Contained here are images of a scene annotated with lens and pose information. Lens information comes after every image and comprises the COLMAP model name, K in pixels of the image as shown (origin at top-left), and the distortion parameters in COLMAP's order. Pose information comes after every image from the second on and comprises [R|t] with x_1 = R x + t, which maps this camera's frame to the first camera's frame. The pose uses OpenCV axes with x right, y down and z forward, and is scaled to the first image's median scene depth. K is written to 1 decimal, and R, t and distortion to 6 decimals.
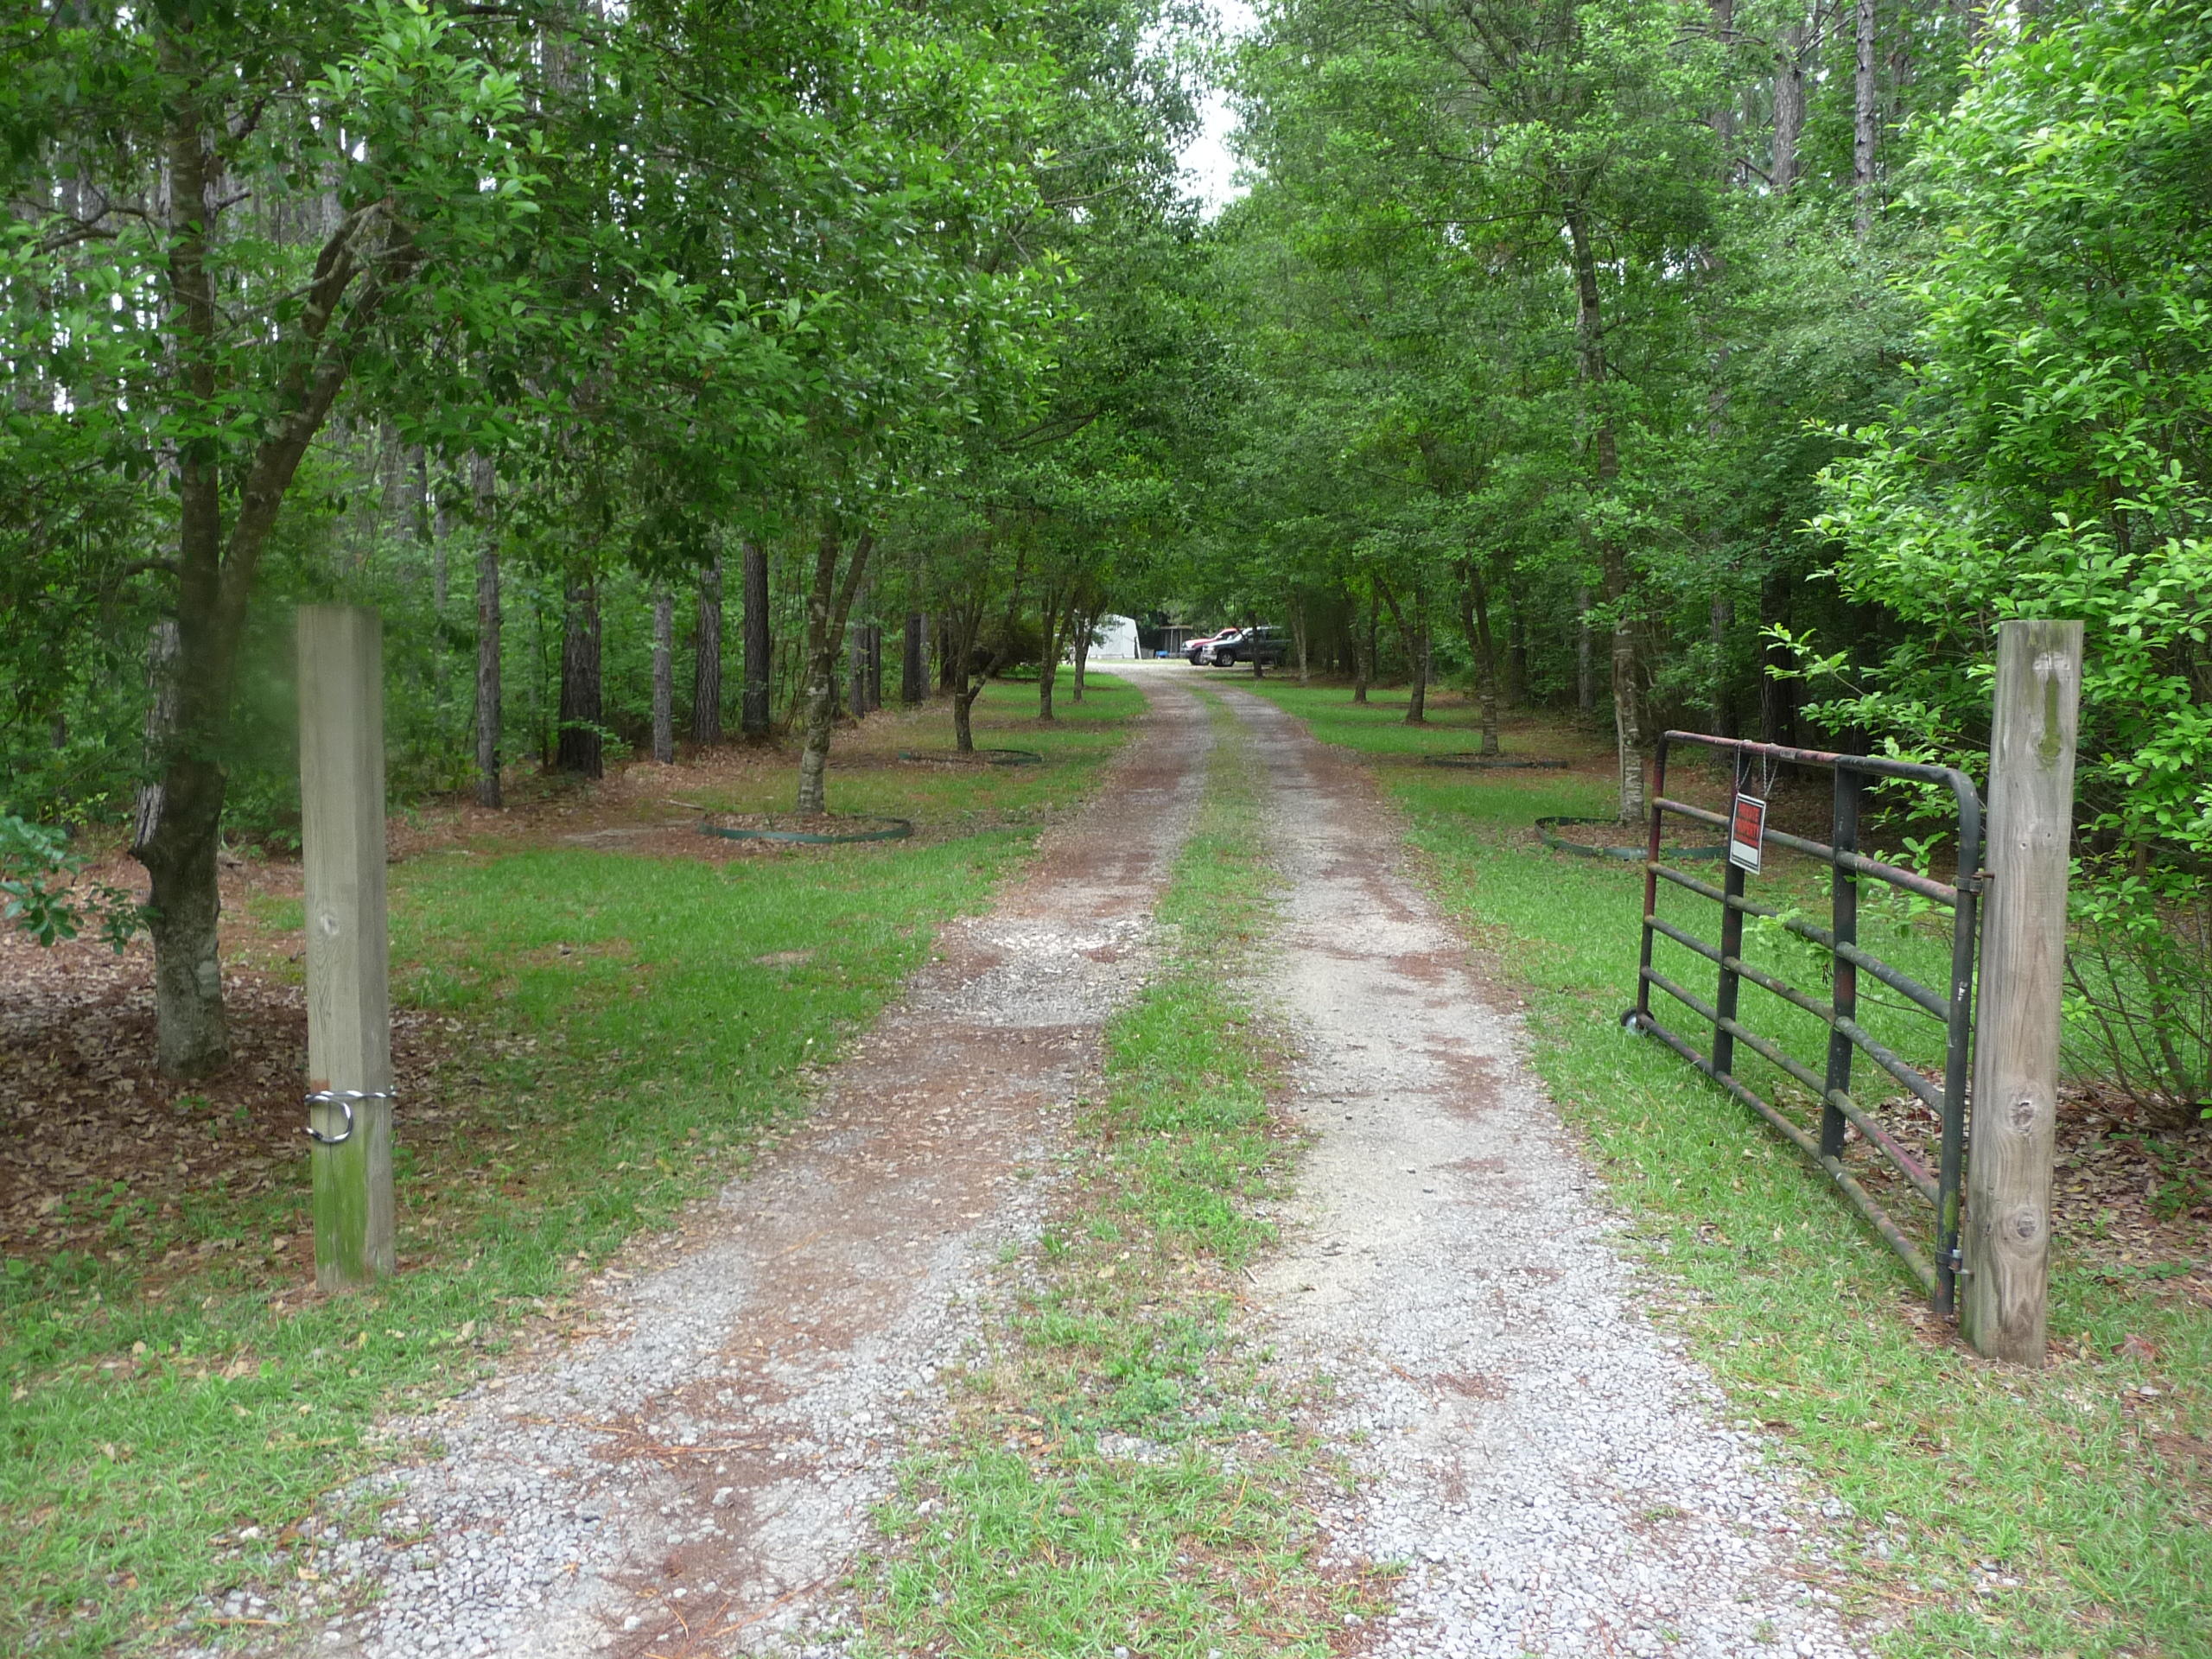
lens RADIAL K [[1841.0, 0, 1106.4], [0, 1841.0, 825.3], [0, 0, 1]] dist [-0.042904, 0.033238]
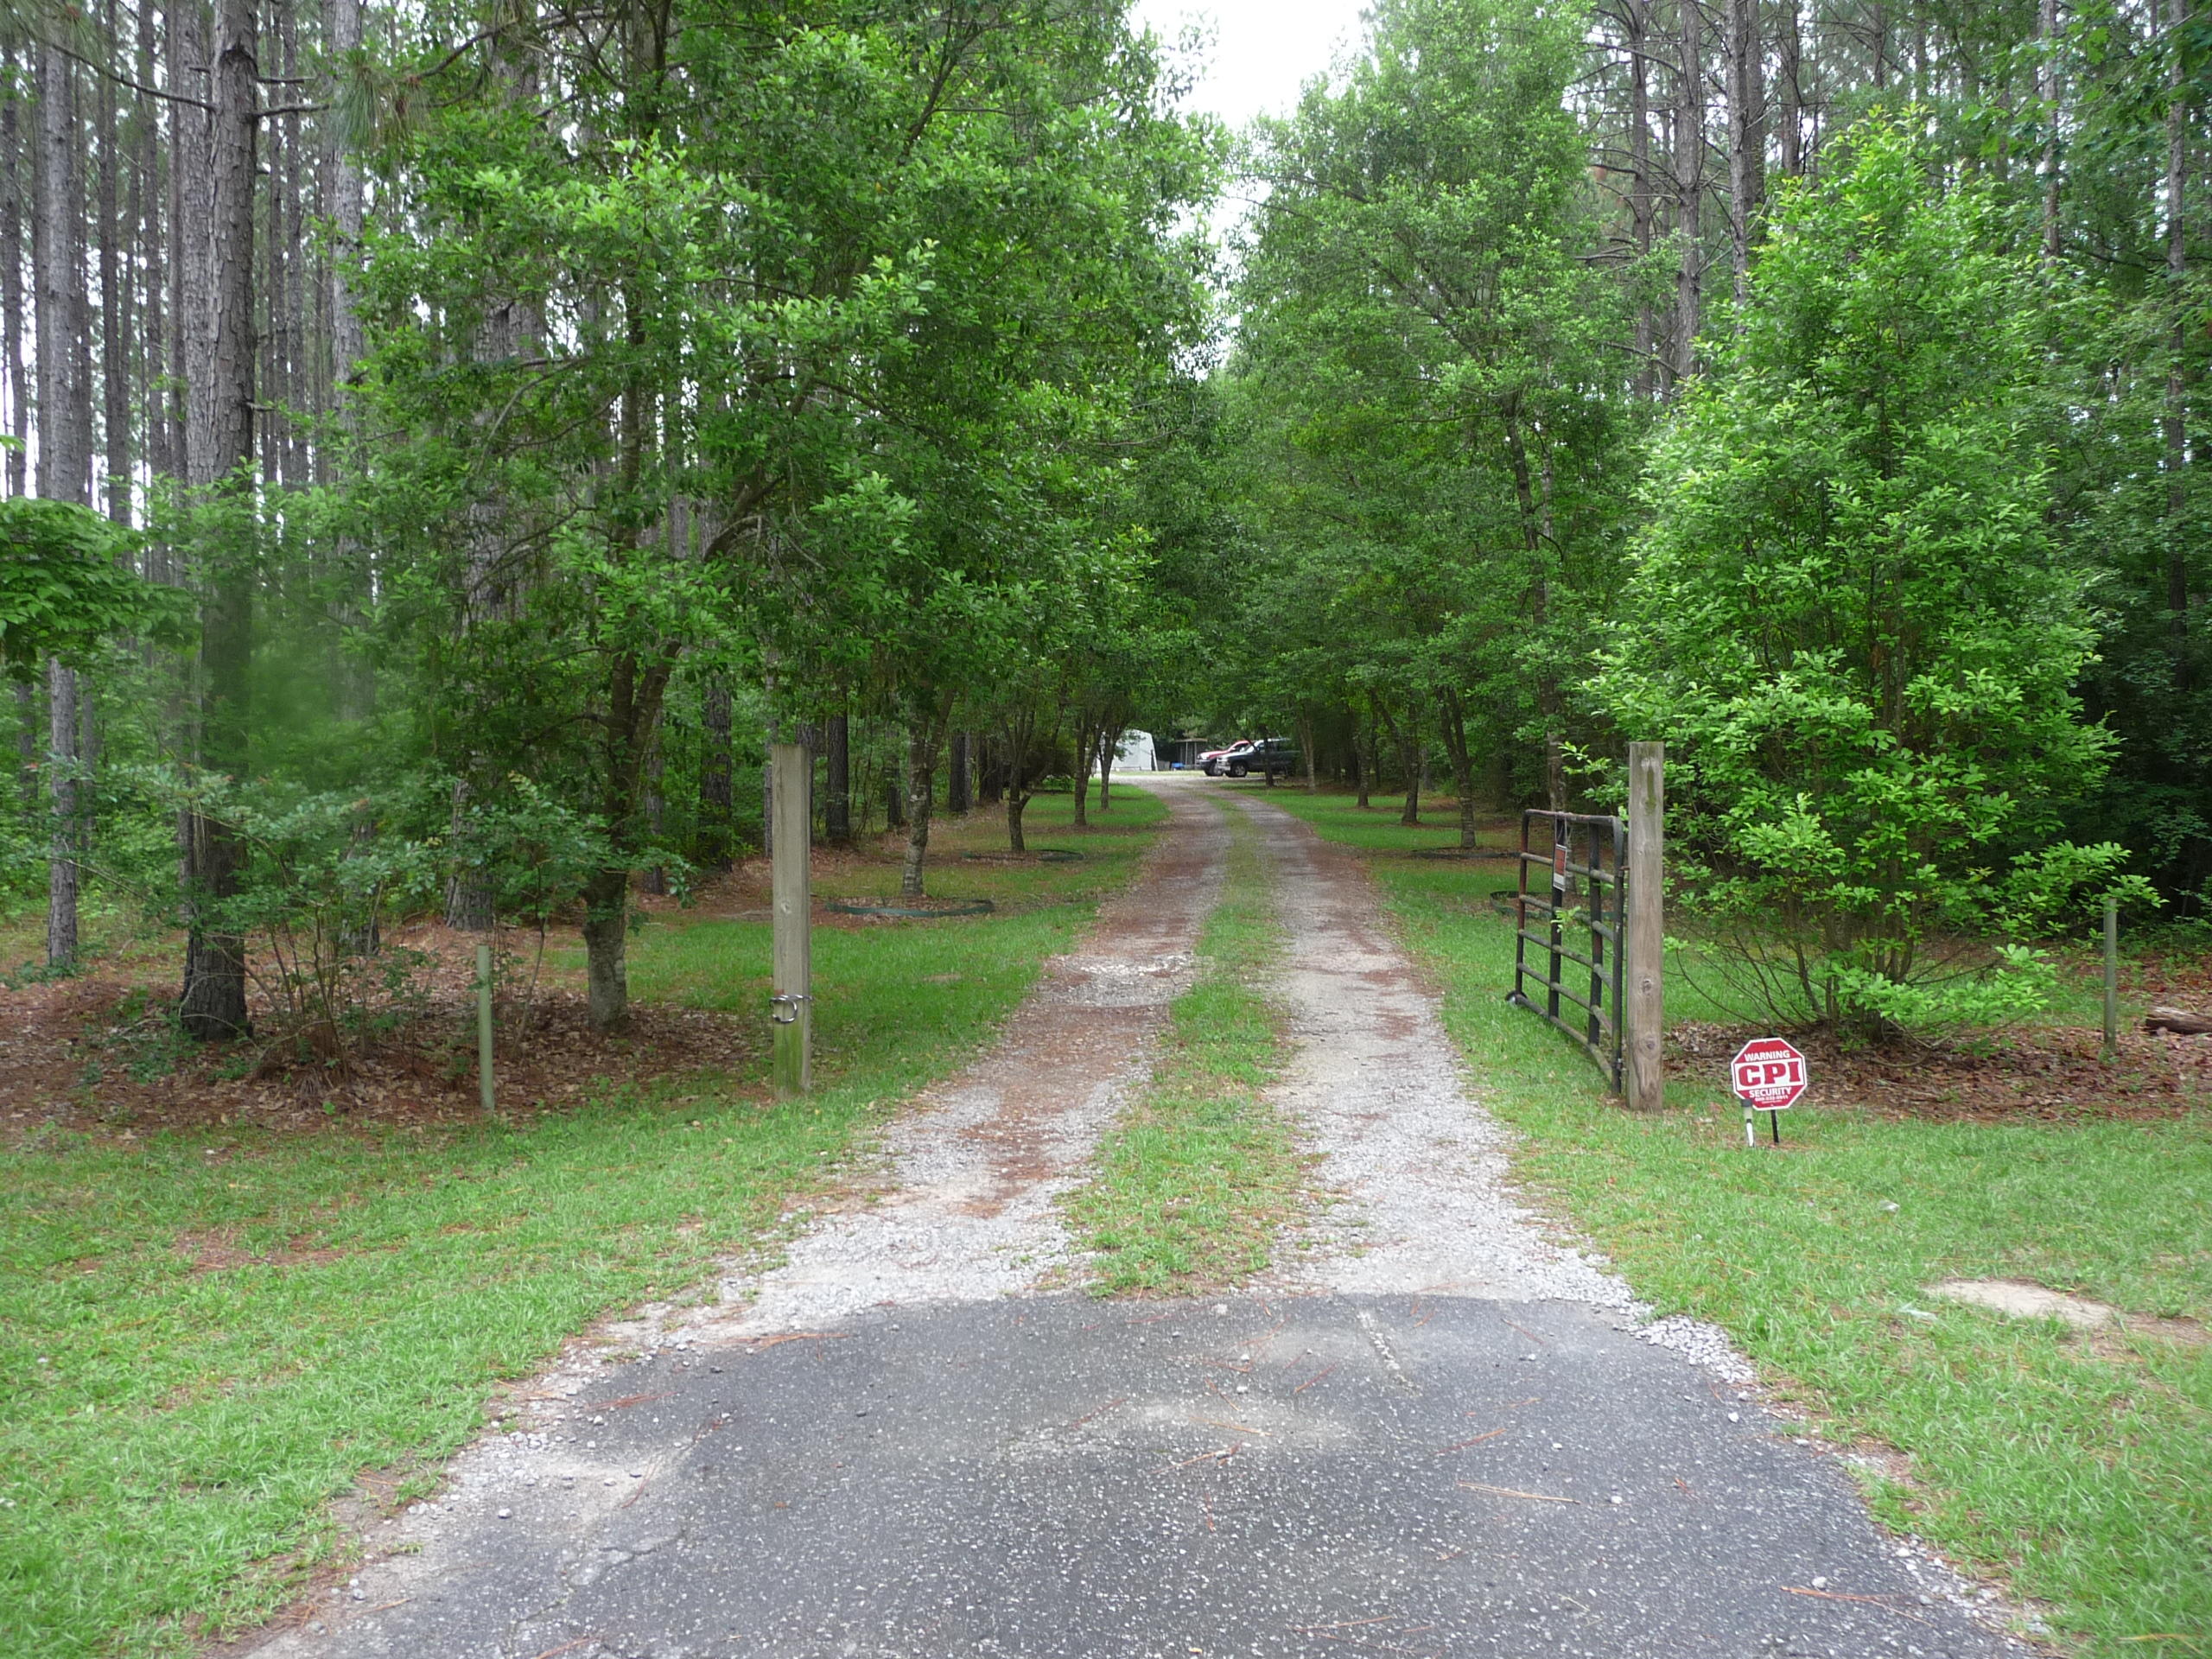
lens RADIAL K [[1841.0, 0, 1106.9], [0, 1841.0, 832.8], [0, 0, 1]] dist [-0.042904, 0.033238]
pose [[0.999897, -0.012483, -0.007044, -0.020521], [0.012062, 0.998299, -0.057036, 0.026513], [0.007744, 0.056945, 0.998347, -0.280656]]
